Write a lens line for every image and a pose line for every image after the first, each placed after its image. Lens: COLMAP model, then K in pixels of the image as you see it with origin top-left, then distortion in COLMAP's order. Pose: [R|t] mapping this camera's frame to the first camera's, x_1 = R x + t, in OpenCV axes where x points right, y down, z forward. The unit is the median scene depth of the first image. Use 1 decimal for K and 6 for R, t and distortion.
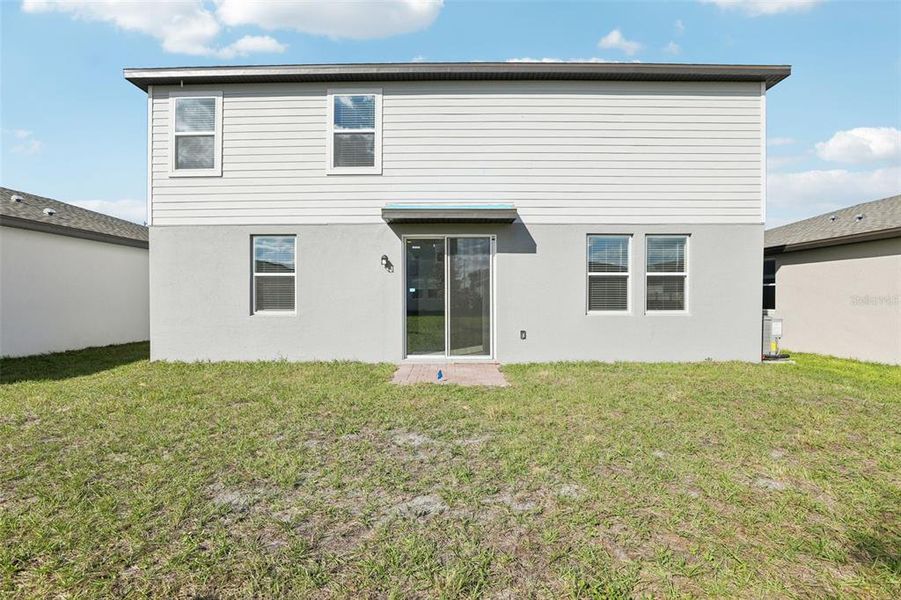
lens RADIAL K [[442.6, 0, 450.1], [0, 442.6, 303.5], [0, 0, 1]] dist [-0.043024, 0.000032]
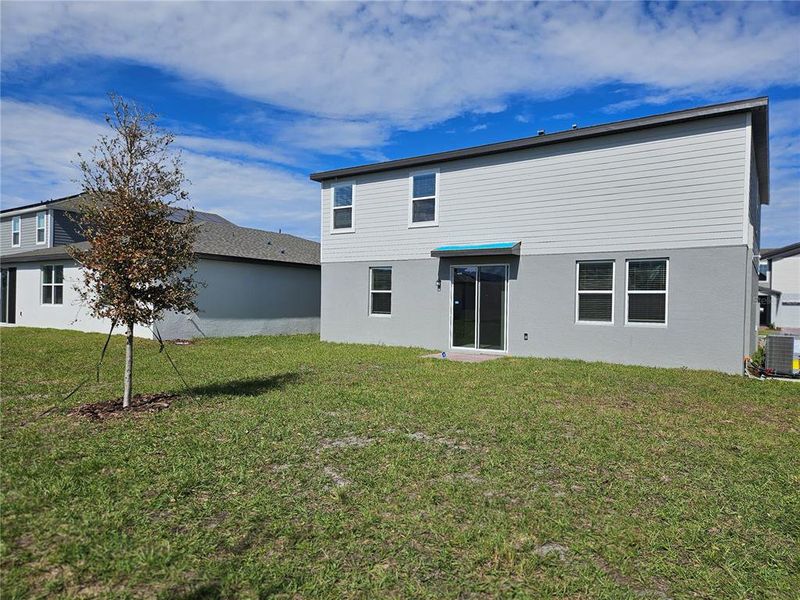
lens RADIAL K [[533.3, 0, 400.0], [0, 533.3, 300.0], [0, 0, 1]] dist [0.036935, -0.003293]
pose [[0.826270, 0.012690, -0.563131, 0.764251], [-0.022714, 0.999684, -0.010799, -0.015125], [0.562815, 0.021714, 0.826297, -0.578672]]
